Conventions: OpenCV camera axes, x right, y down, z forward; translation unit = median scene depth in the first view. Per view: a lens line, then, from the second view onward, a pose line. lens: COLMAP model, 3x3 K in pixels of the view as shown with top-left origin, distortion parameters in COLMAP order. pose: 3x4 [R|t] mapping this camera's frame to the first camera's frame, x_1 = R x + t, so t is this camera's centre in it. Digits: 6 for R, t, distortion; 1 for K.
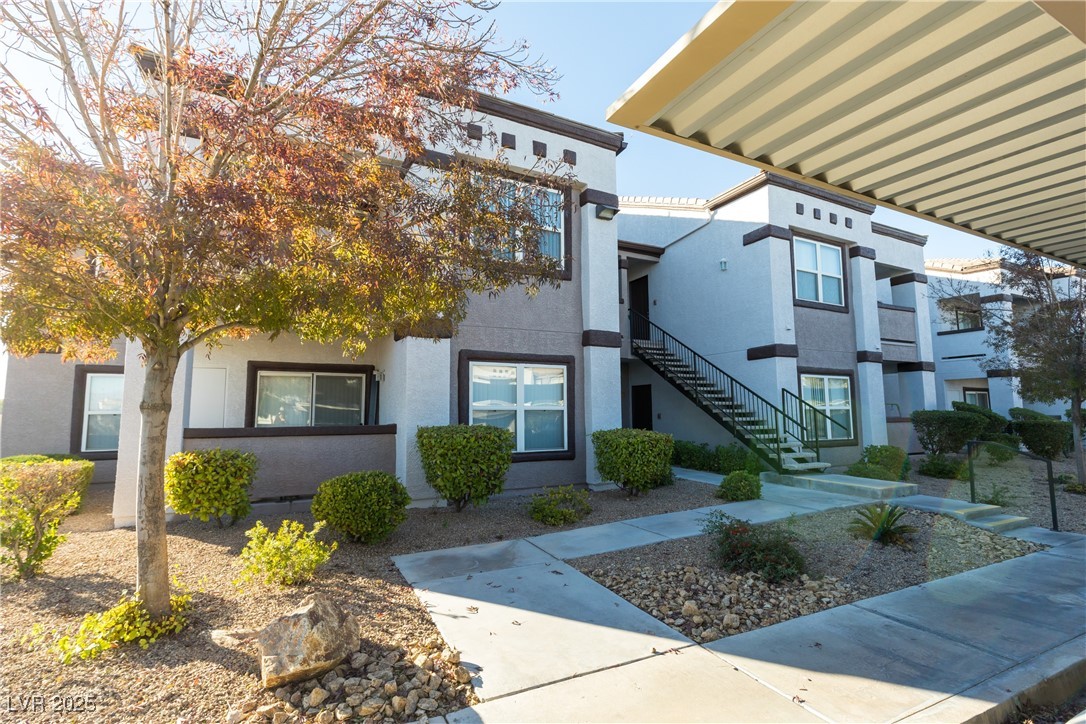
lens RADIAL K [[495.5, 0, 543.0], [0, 495.5, 362.0], [0, 0, 1]] dist [0.002120, -0.000720]
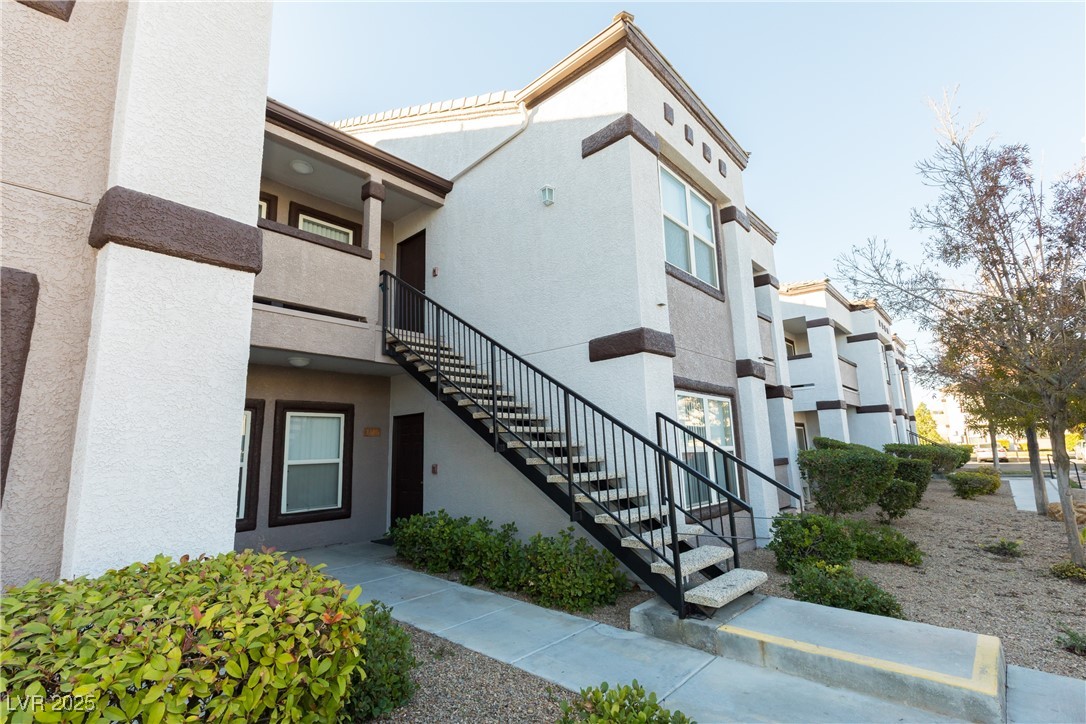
lens RADIAL K [[495.5, 0, 543.0], [0, 495.5, 362.0], [0, 0, 1]] dist [0.002120, -0.000720]
pose [[0.932881, 0.042520, 0.357667, 0.169126], [-0.012516, 0.996235, -0.085788, 0.041258], [-0.359968, 0.075553, 0.929900, 0.502540]]
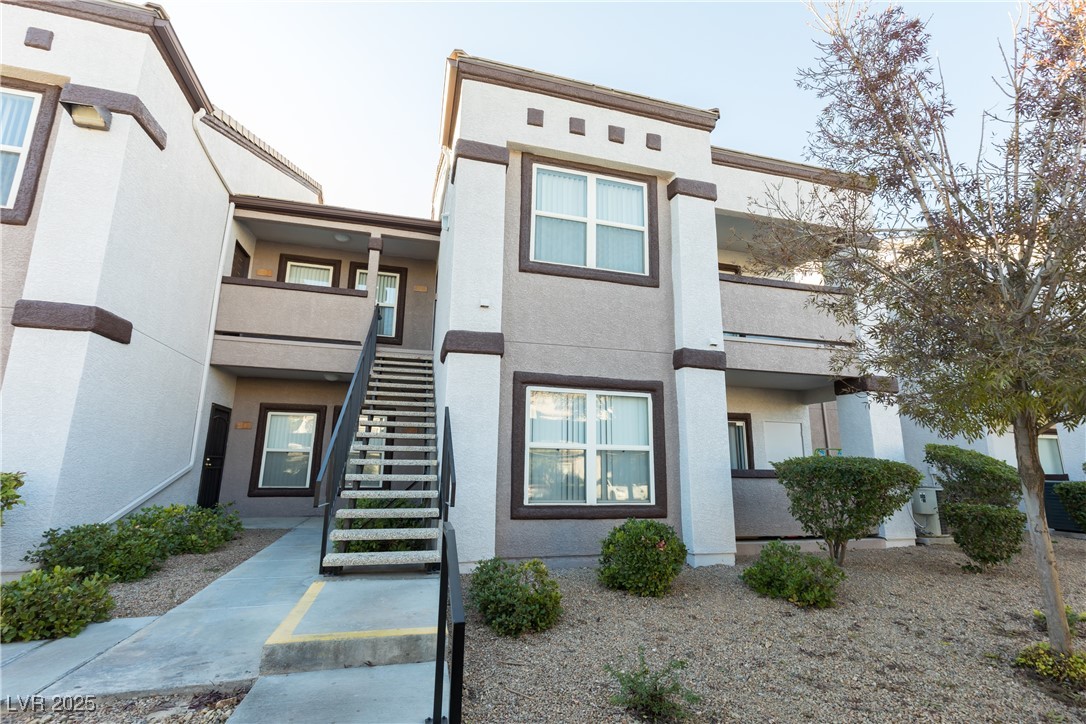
lens RADIAL K [[495.5, 0, 543.0], [0, 495.5, 362.0], [0, 0, 1]] dist [0.002120, -0.000720]
pose [[0.980691, -0.021494, -0.194379, 0.617880], [0.001187, 0.994578, -0.103985, 0.053786], [0.195560, 0.101747, 0.975399, 0.420570]]
